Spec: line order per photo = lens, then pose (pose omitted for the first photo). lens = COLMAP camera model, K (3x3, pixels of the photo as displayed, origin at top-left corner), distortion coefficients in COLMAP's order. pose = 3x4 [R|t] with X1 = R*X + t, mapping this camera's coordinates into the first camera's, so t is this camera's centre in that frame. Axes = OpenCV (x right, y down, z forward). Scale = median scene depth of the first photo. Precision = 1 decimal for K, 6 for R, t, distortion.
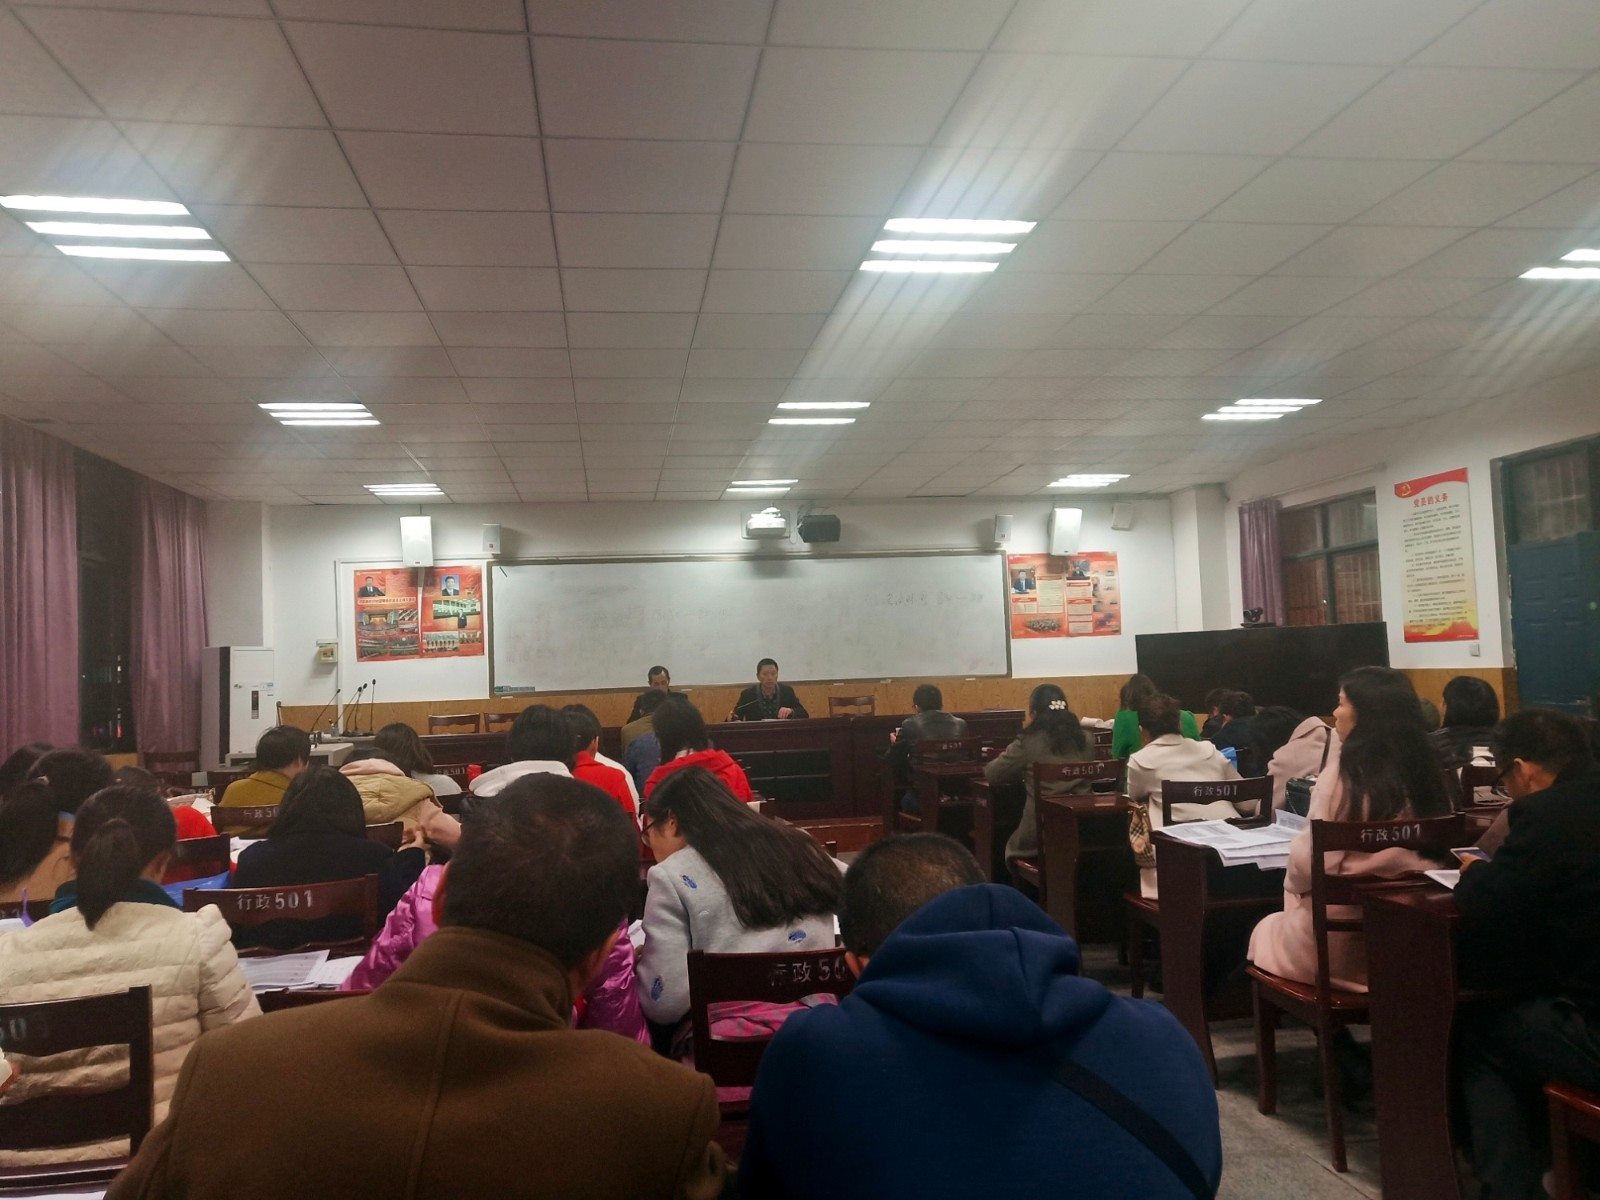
lens RADIAL K [[1217.0, 0, 800.0], [0, 1217.0, 600.0], [0, 0, 1]] dist [-0.045944, 0.092928]
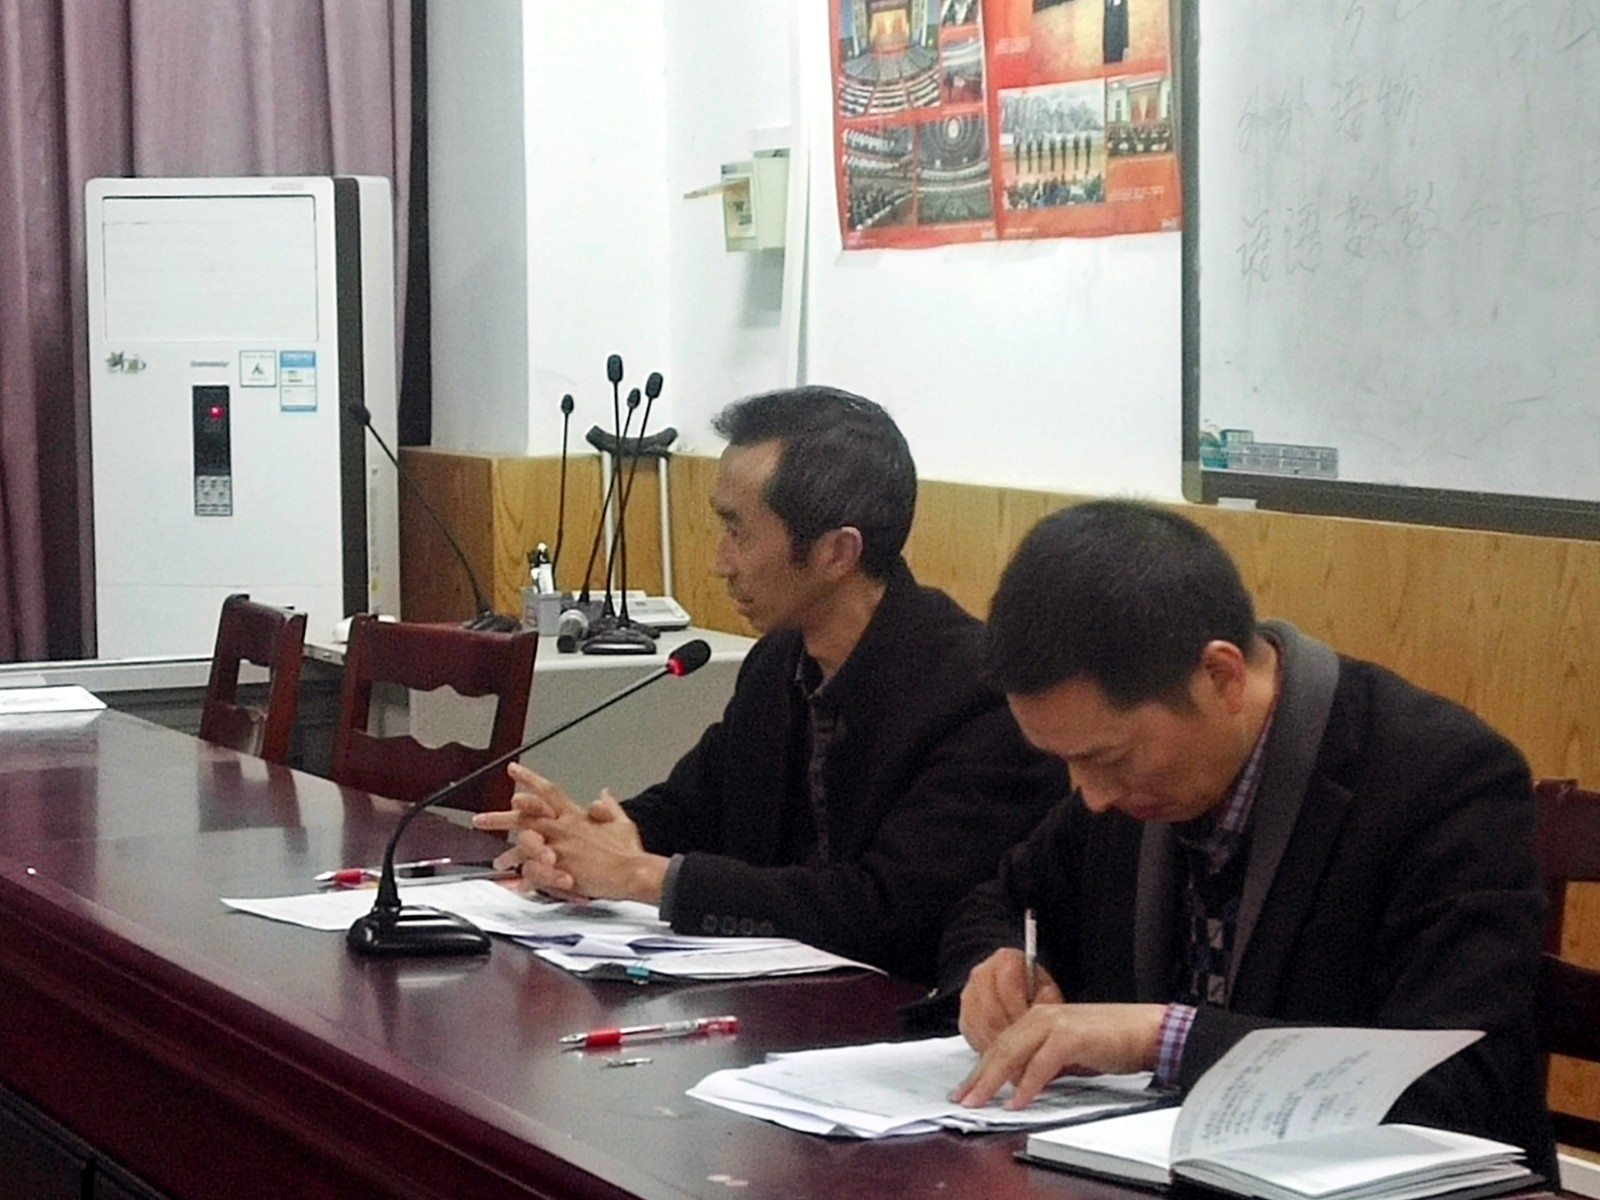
lens RADIAL K [[3967.0, 0, 800.0], [0, 3967.0, 600.0], [0, 0, 1]] dist [0.041745, 0.054072]
pose [[0.275206, 0.118668, -0.954033, 0.234060], [0.056856, 0.988607, 0.139369, 0.018008], [0.959702, -0.092598, 0.265324, 0.823092]]
